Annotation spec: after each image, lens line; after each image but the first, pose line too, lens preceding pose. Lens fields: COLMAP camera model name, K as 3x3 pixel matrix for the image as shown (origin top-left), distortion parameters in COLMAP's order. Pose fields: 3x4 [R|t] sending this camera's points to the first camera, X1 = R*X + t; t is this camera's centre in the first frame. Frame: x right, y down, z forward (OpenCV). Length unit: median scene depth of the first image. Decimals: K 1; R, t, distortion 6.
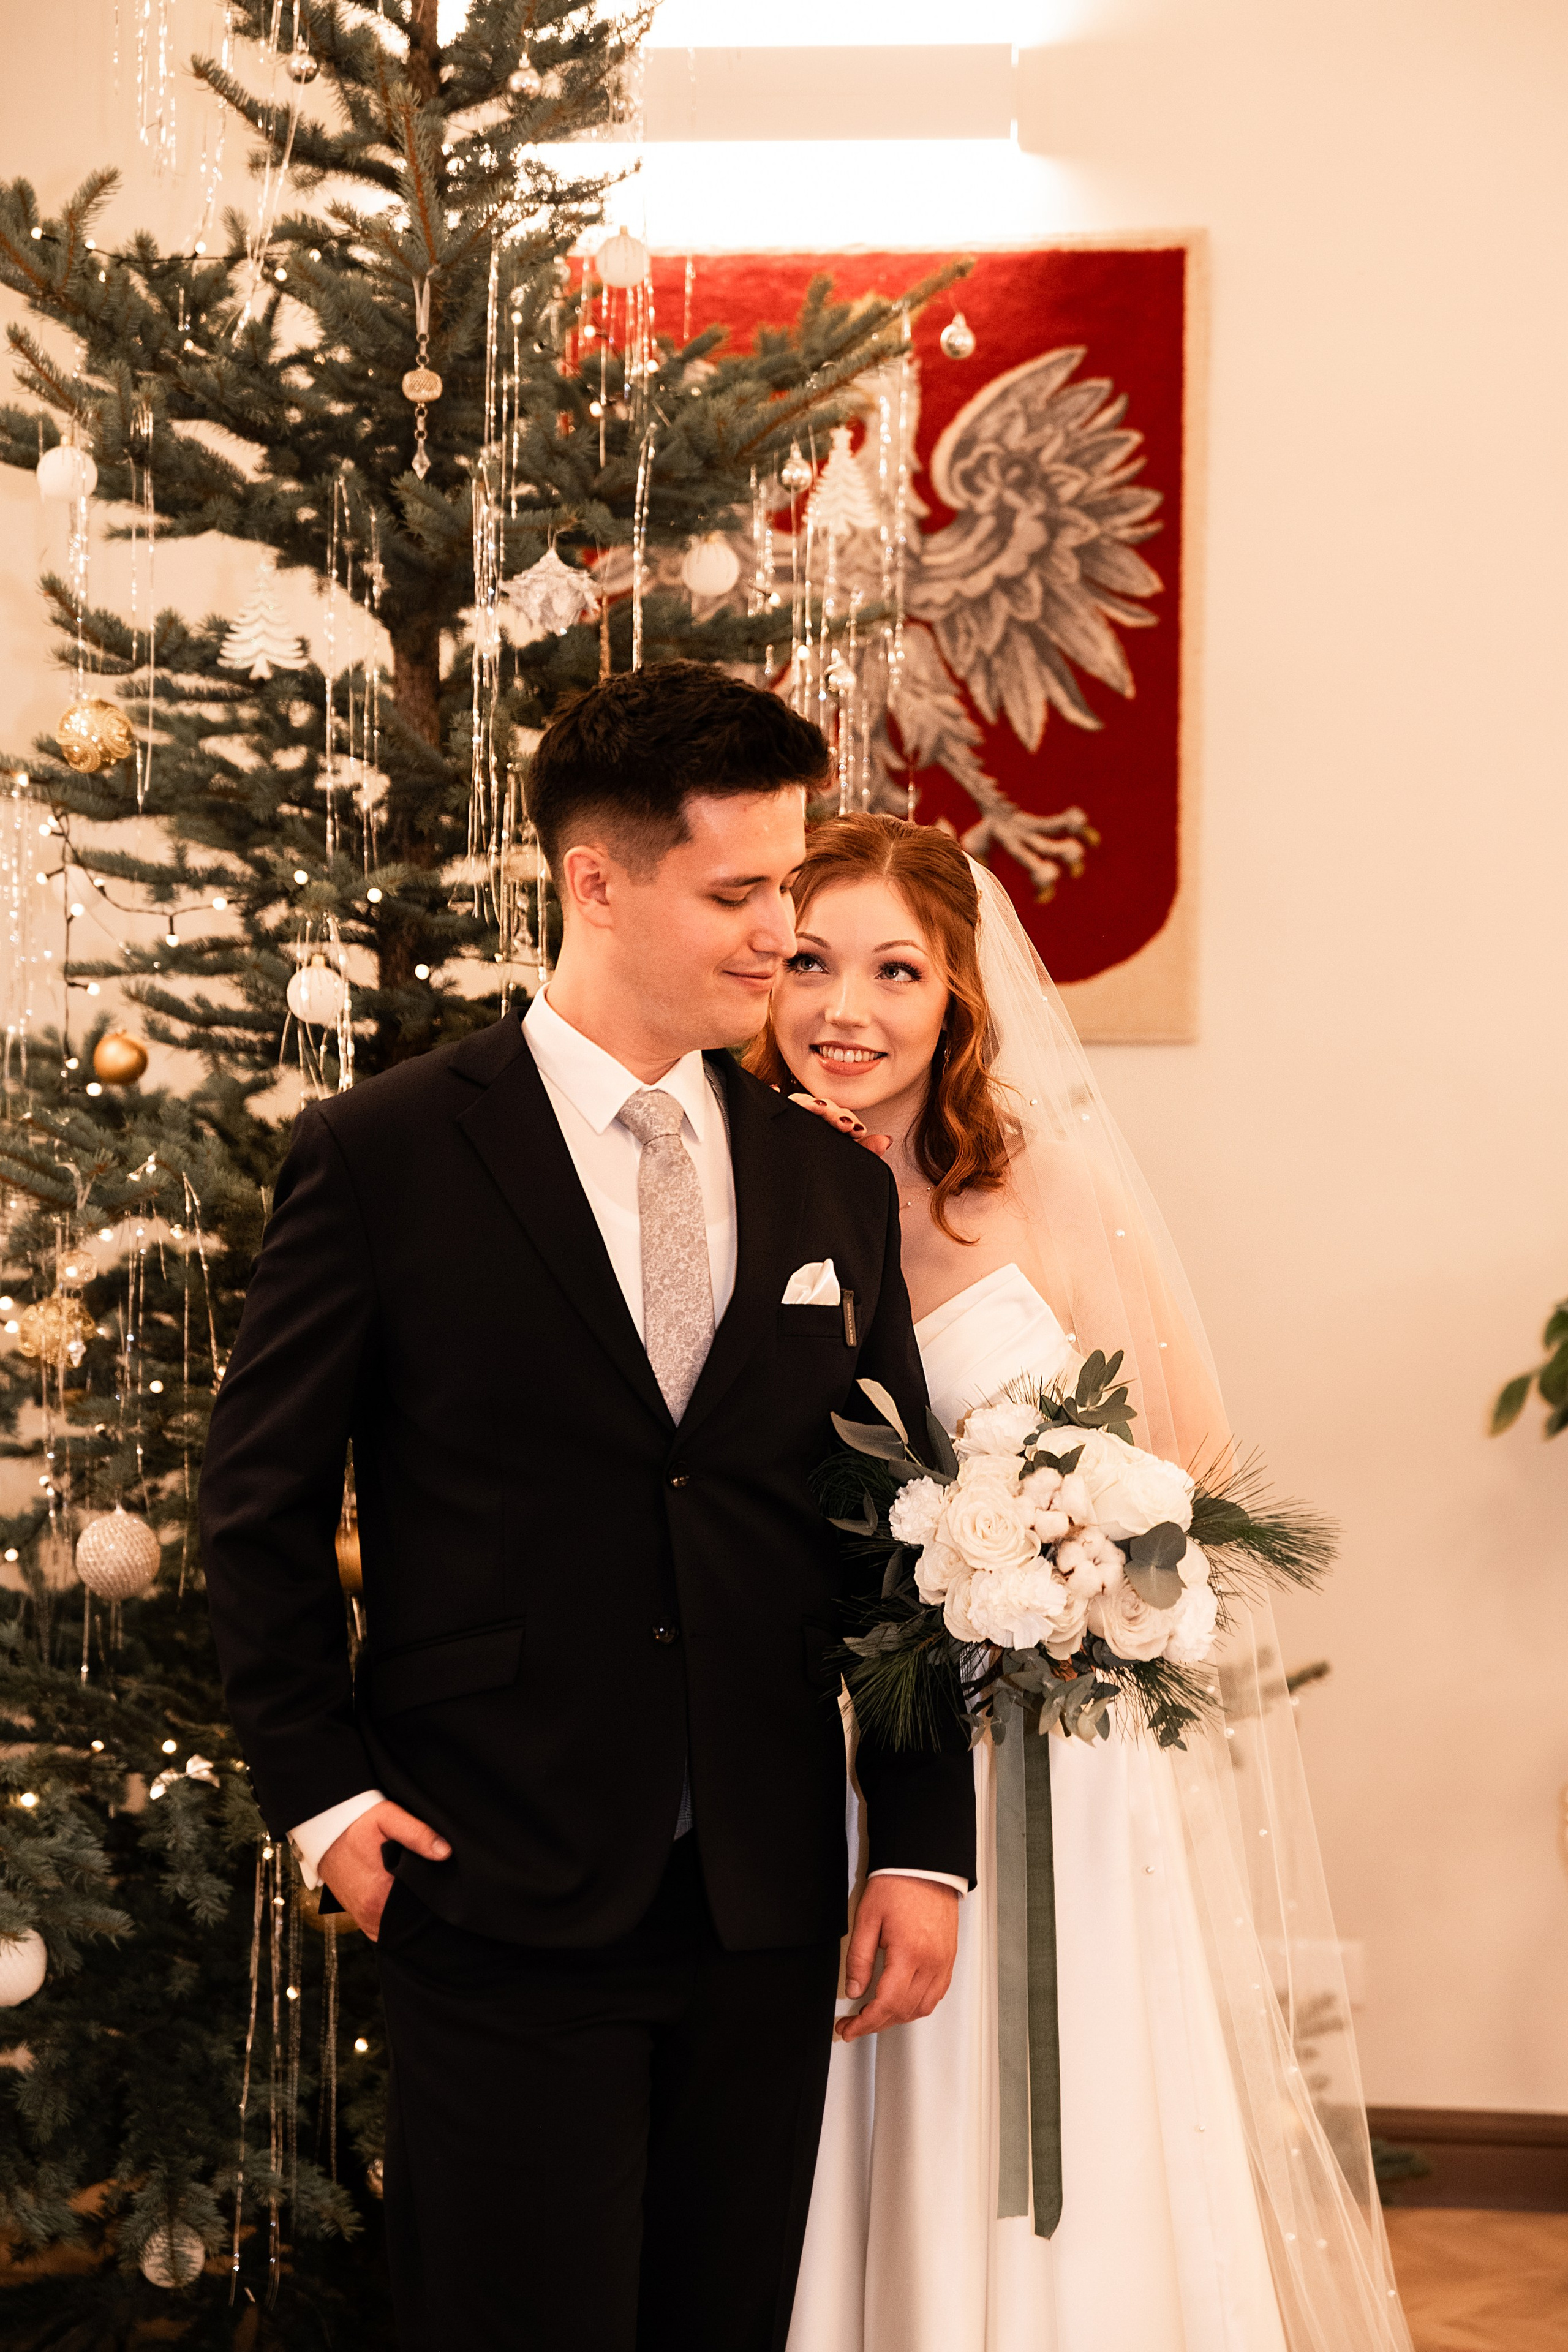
lens RADIAL K [[4777.9, 0, 784.0], [0, 4777.9, 1176.0], [0, 0, 1]] dist [0.070503, 0.047159]
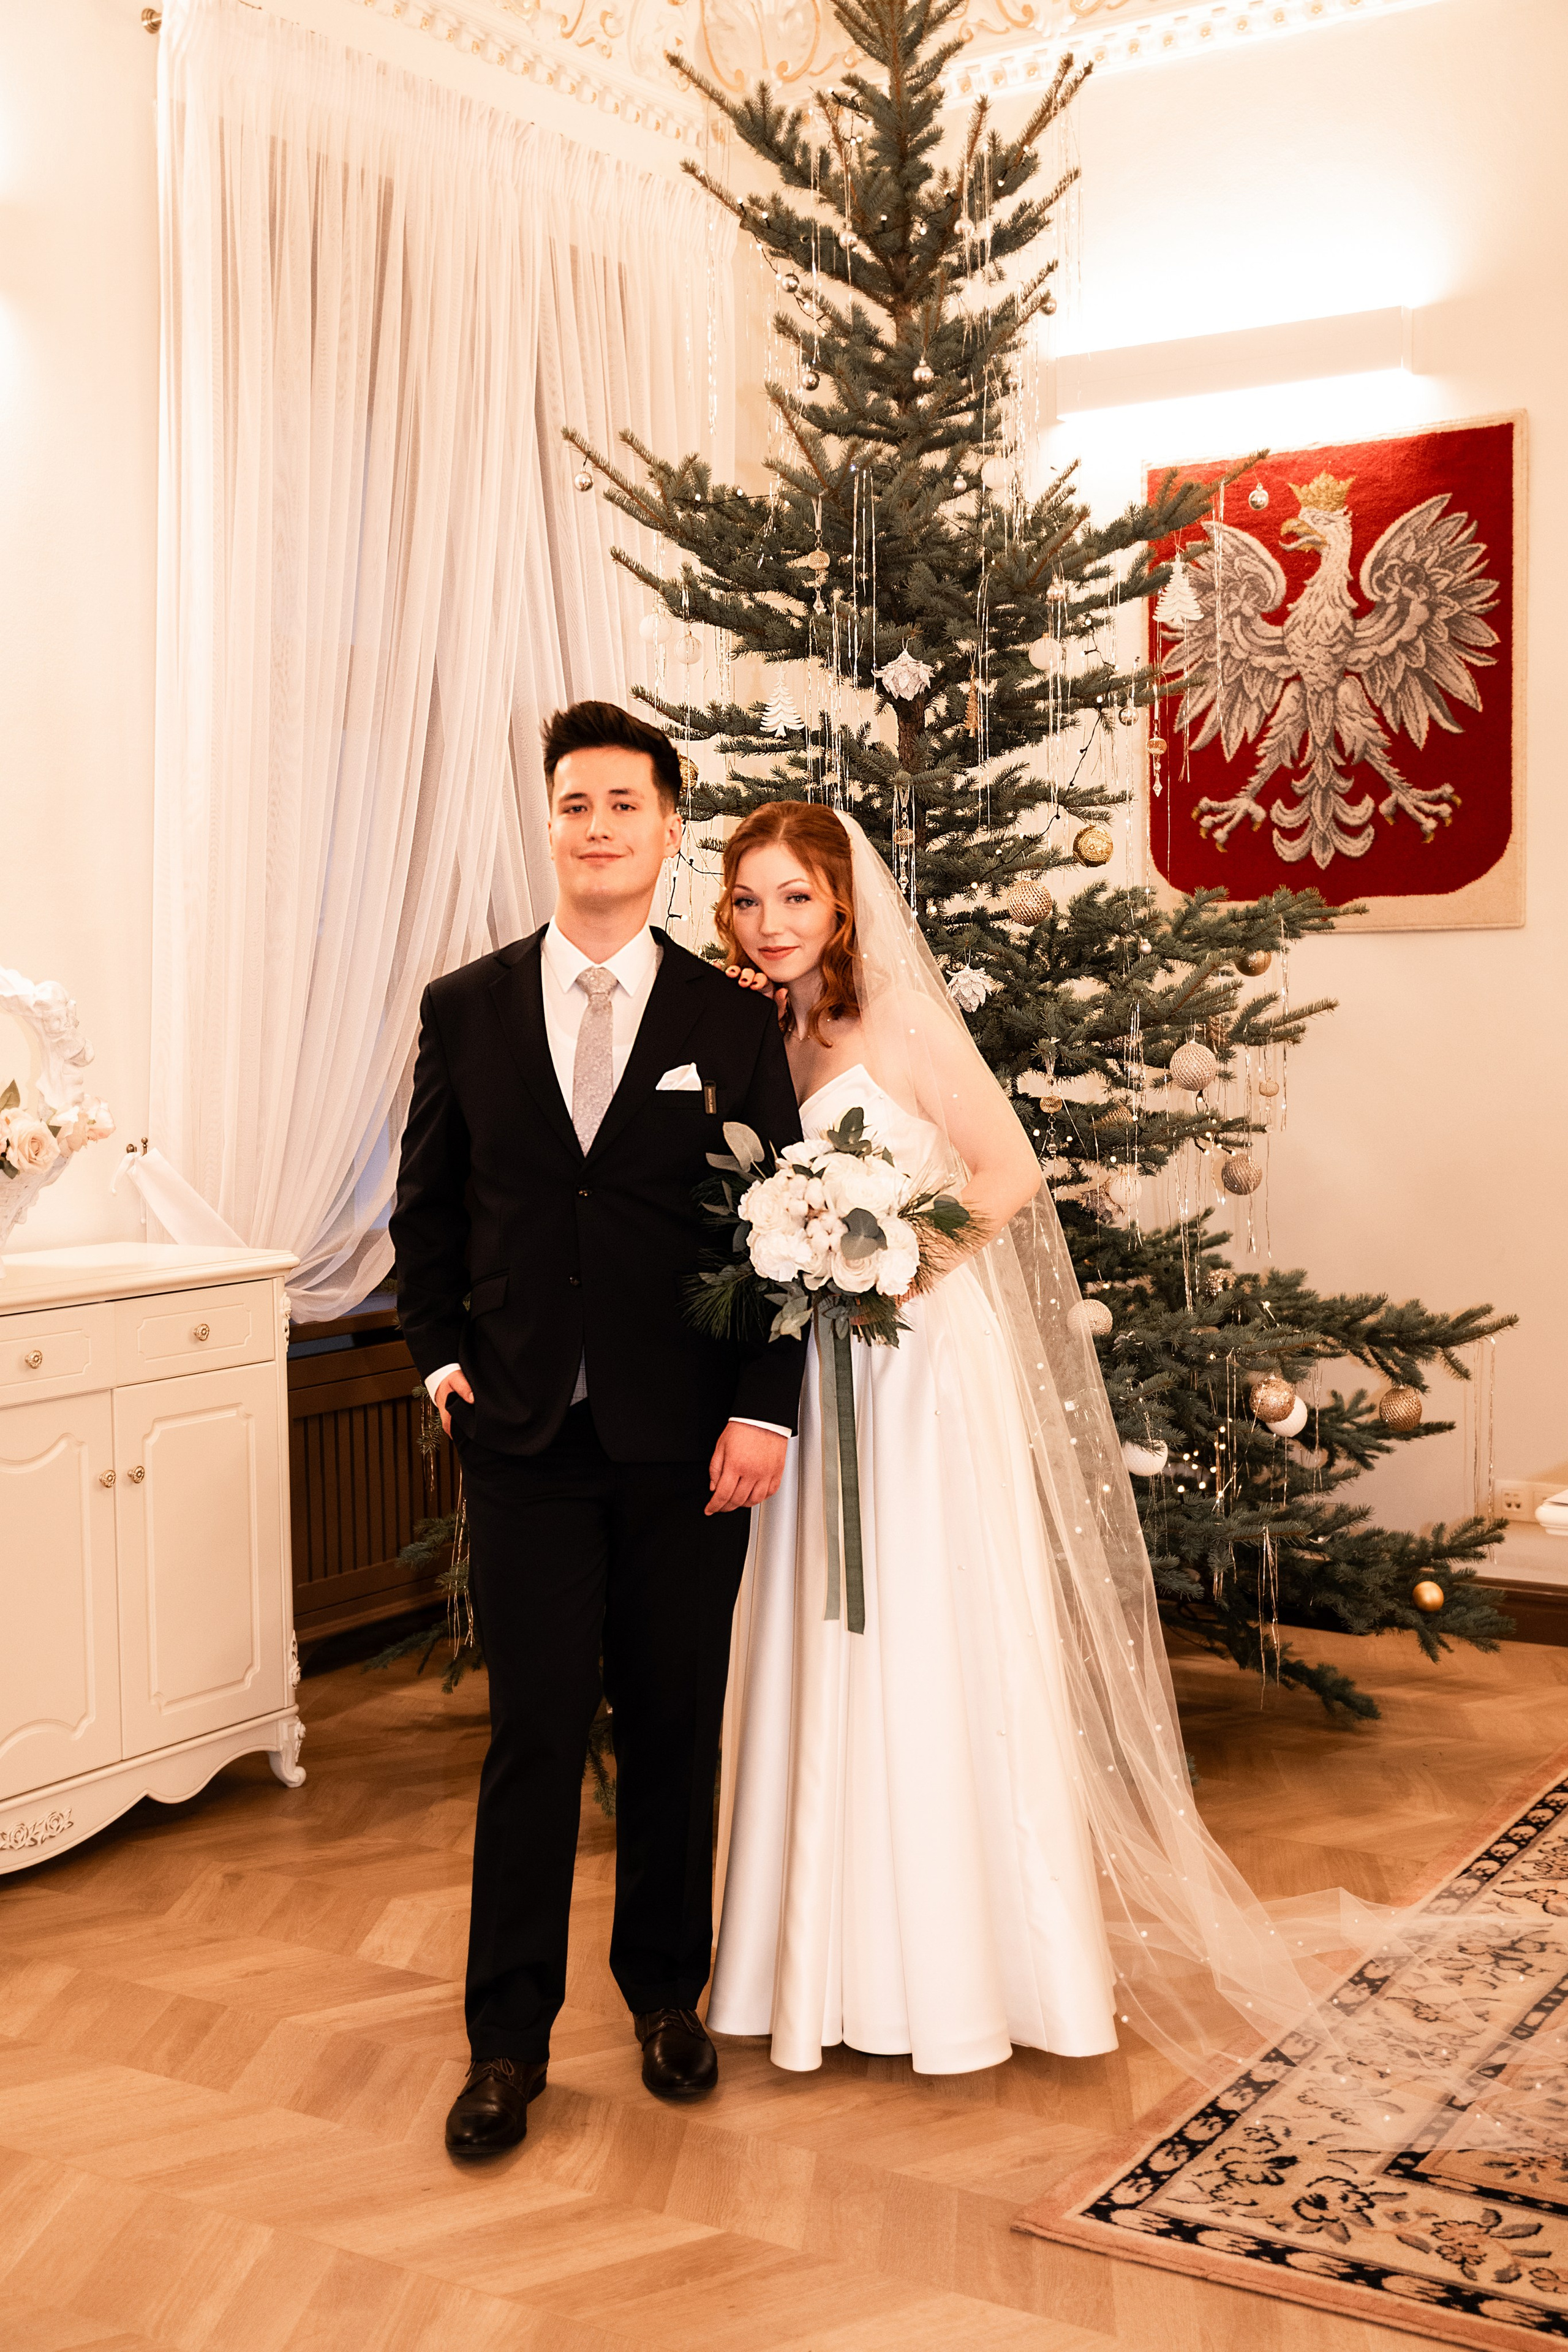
lens RADIAL K [[2772.1, 0, 795.7], [0, 2772.1, 1182.1], [0, 0, 1]] dist [0.016958, 0.030762]
pose [[0.904694, 0.005604, -0.426026, 0.262571], [0.016470, 0.998706, 0.048110, 0.008351], [0.425744, -0.050542, 0.903431, 0.058669]]
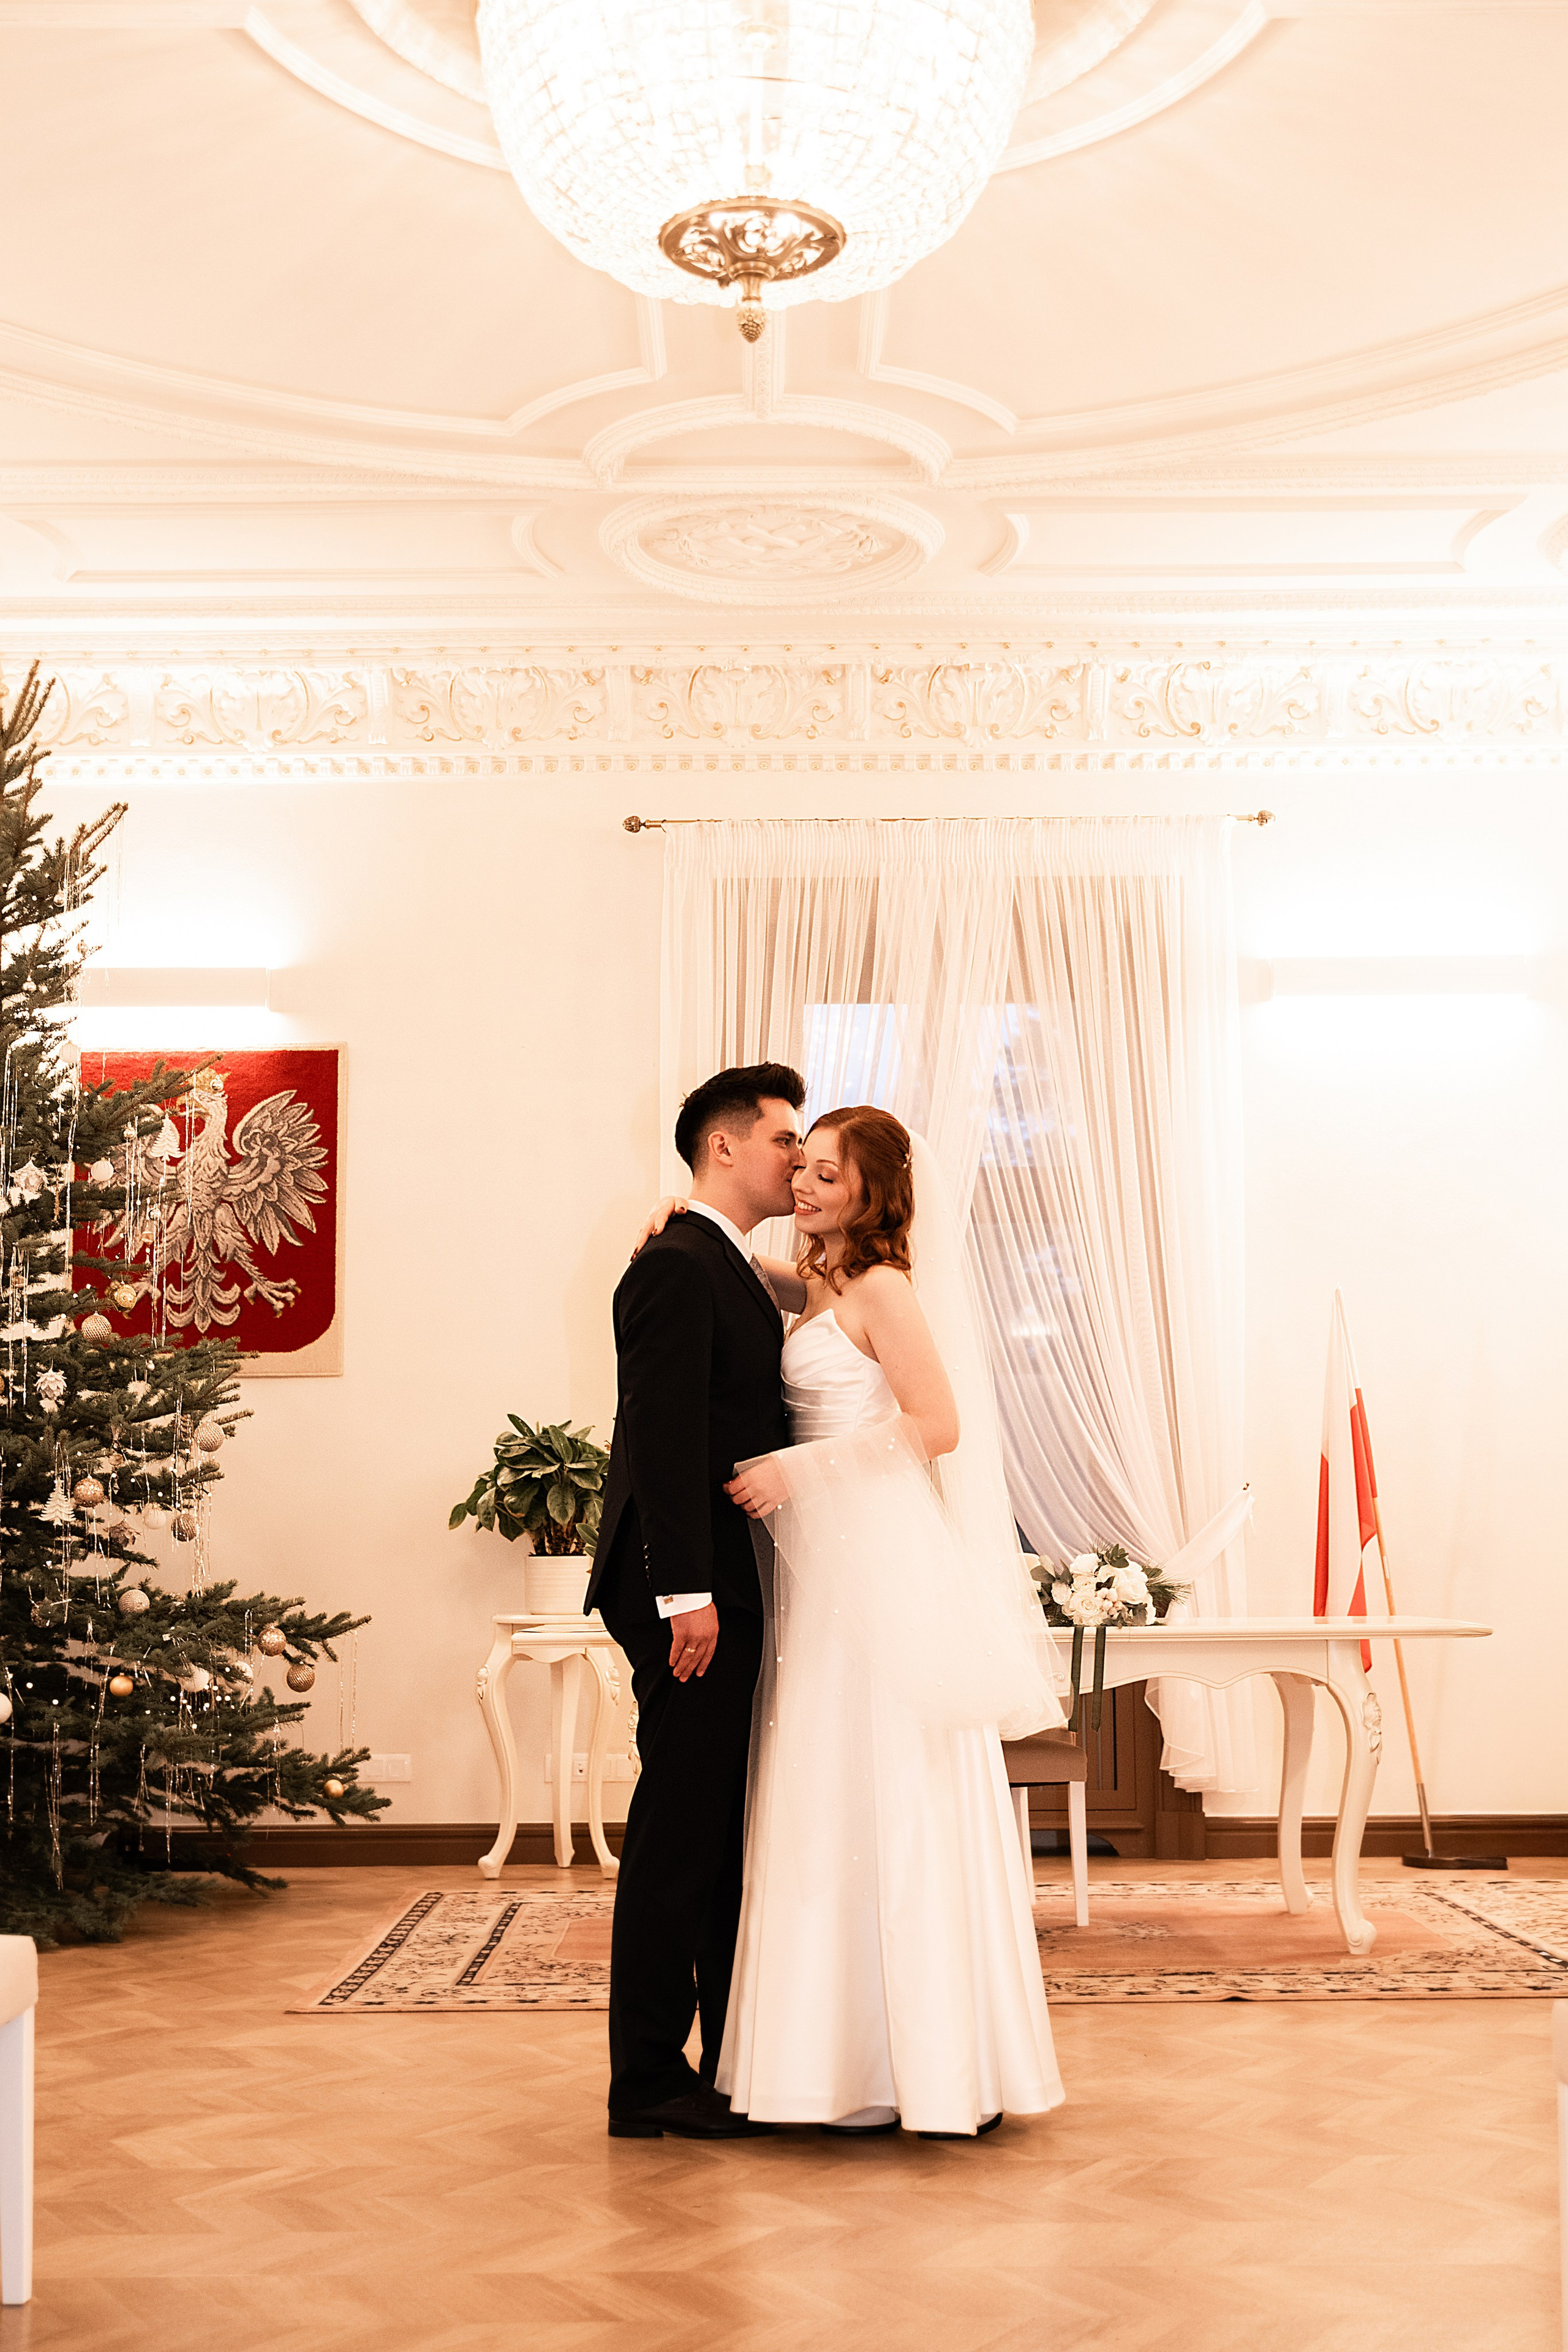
lens RADIAL K [[3012.0, 0, 819.3], [0, 3012.0, 1183.6], [0, 0, 1]] dist [0.015083, 0.023212]
pose [[0.991906, -0.000936, 0.126974, 0.132366], [0.019414, 0.989333, -0.144370, 0.099714], [-0.125485, 0.145666, 0.981343, -0.525040]]
